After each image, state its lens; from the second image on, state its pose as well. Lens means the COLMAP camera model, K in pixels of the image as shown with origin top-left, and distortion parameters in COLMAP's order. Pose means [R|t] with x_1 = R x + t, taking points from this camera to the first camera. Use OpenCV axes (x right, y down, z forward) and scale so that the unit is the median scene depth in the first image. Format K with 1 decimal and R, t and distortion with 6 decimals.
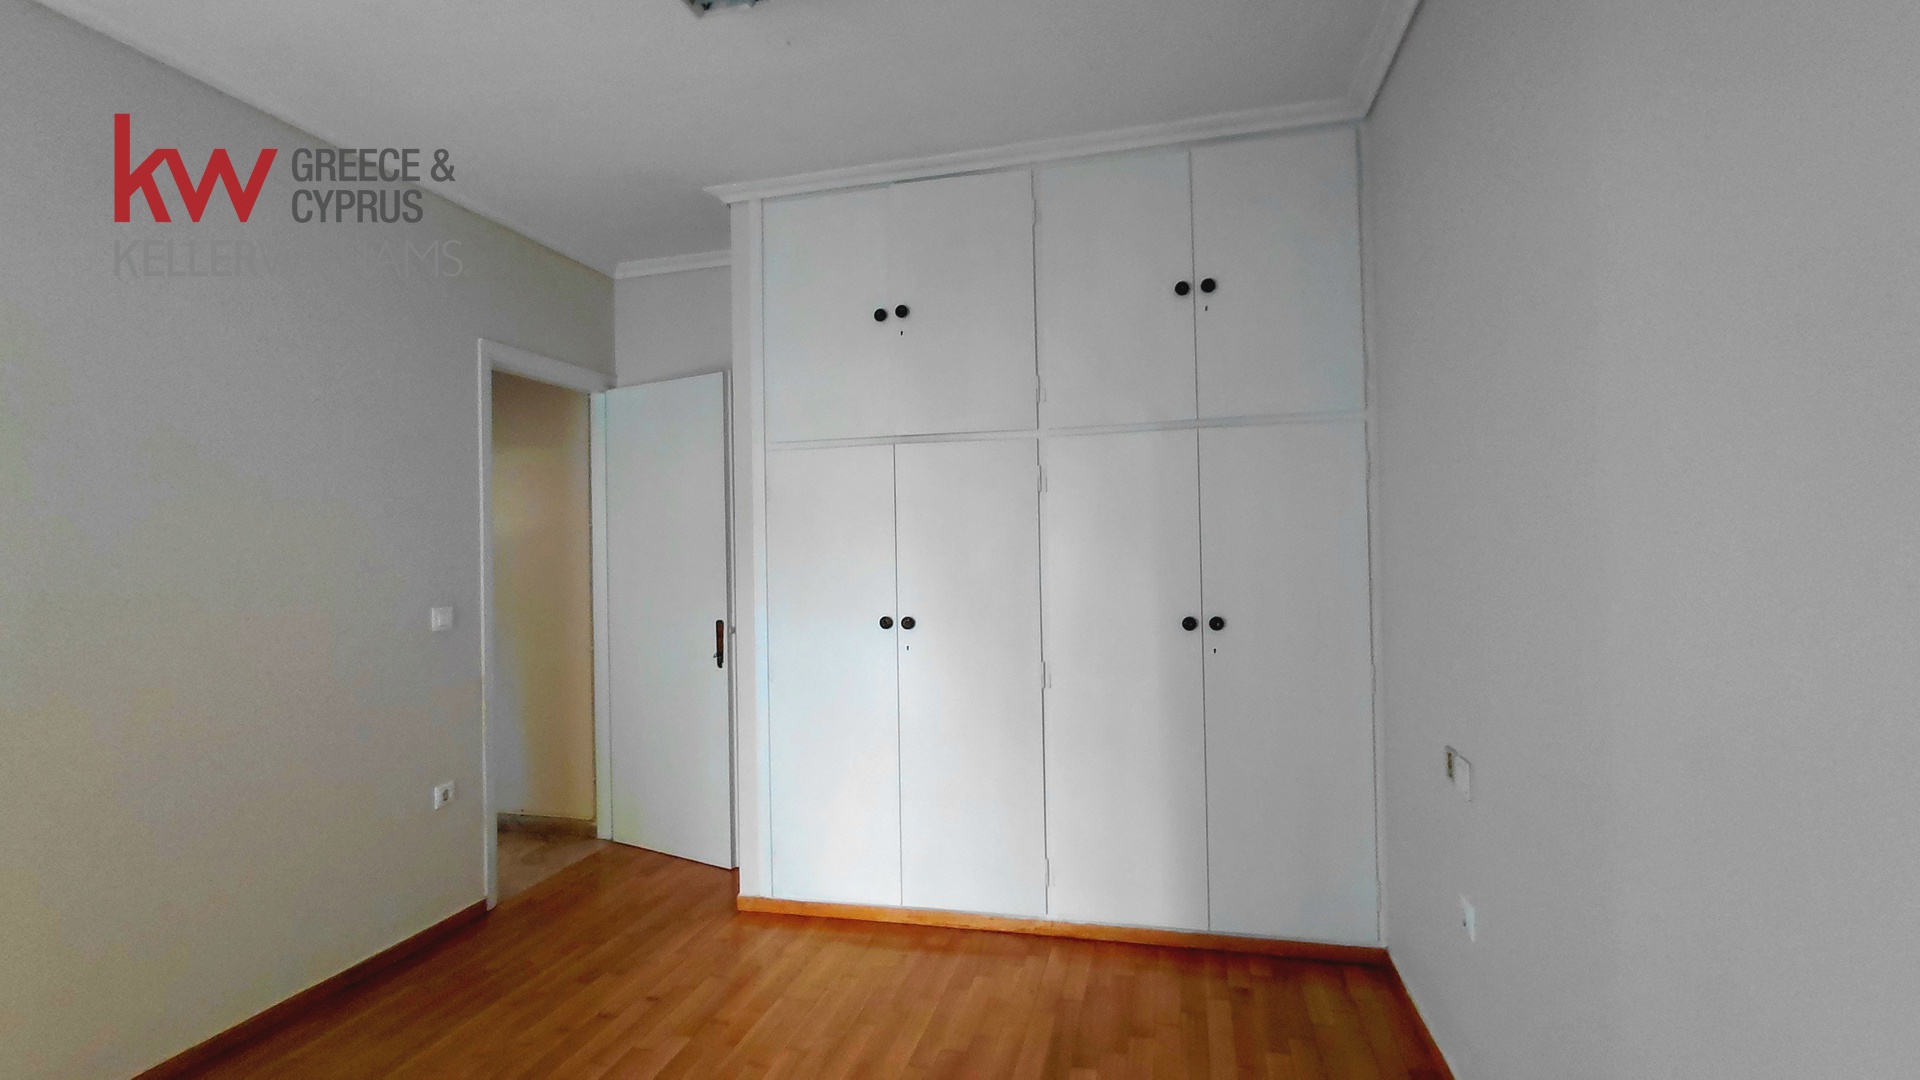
lens RADIAL K [[889.3, 0, 954.2], [0, 889.3, 532.8], [0, 0, 1]] dist [-0.009162, 0.000938]
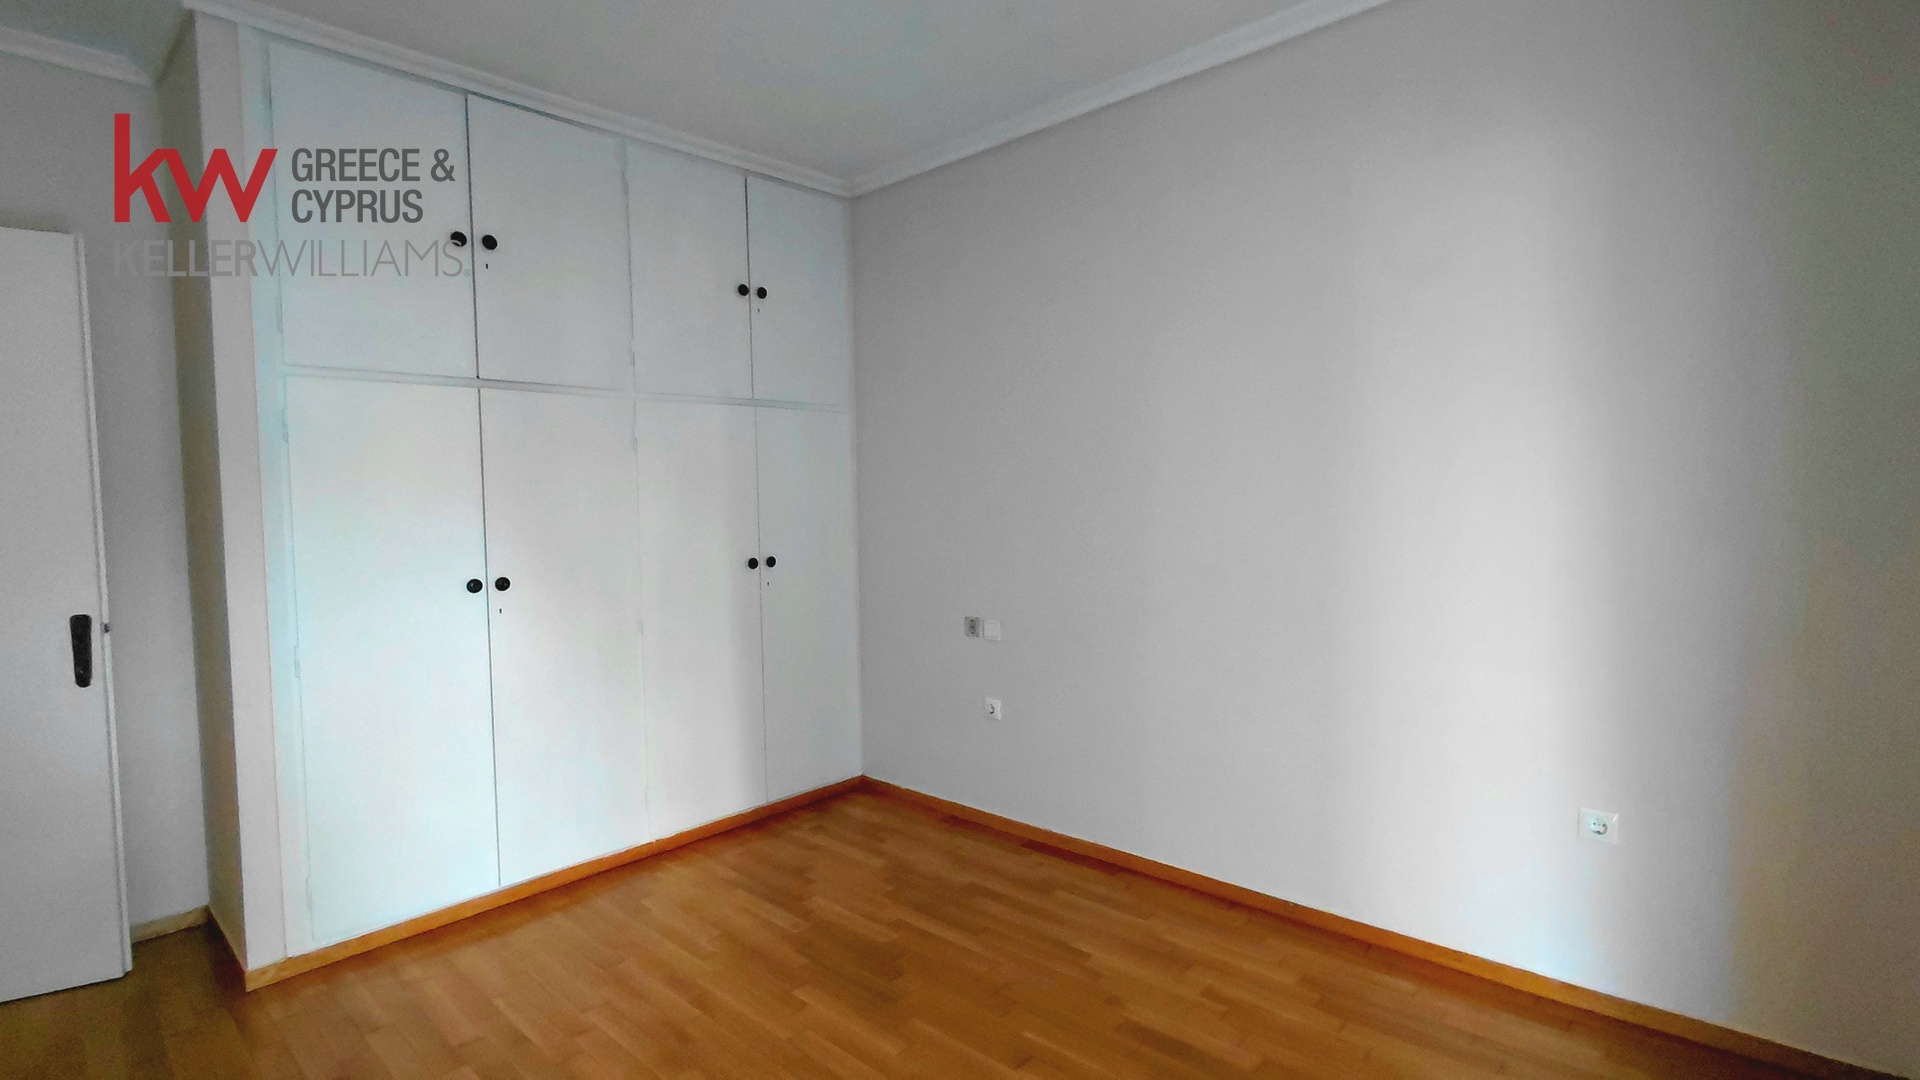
lens RADIAL K [[894.3, 0, 960.0], [0, 894.3, 540.0], [0, 0, 1]] dist [-0.003840, 0.000113]
pose [[0.476603, -0.032494, 0.878518, -0.691253], [0.000125, 0.999319, 0.036894, 0.023032], [-0.879119, -0.017474, 0.476283, 0.146664]]
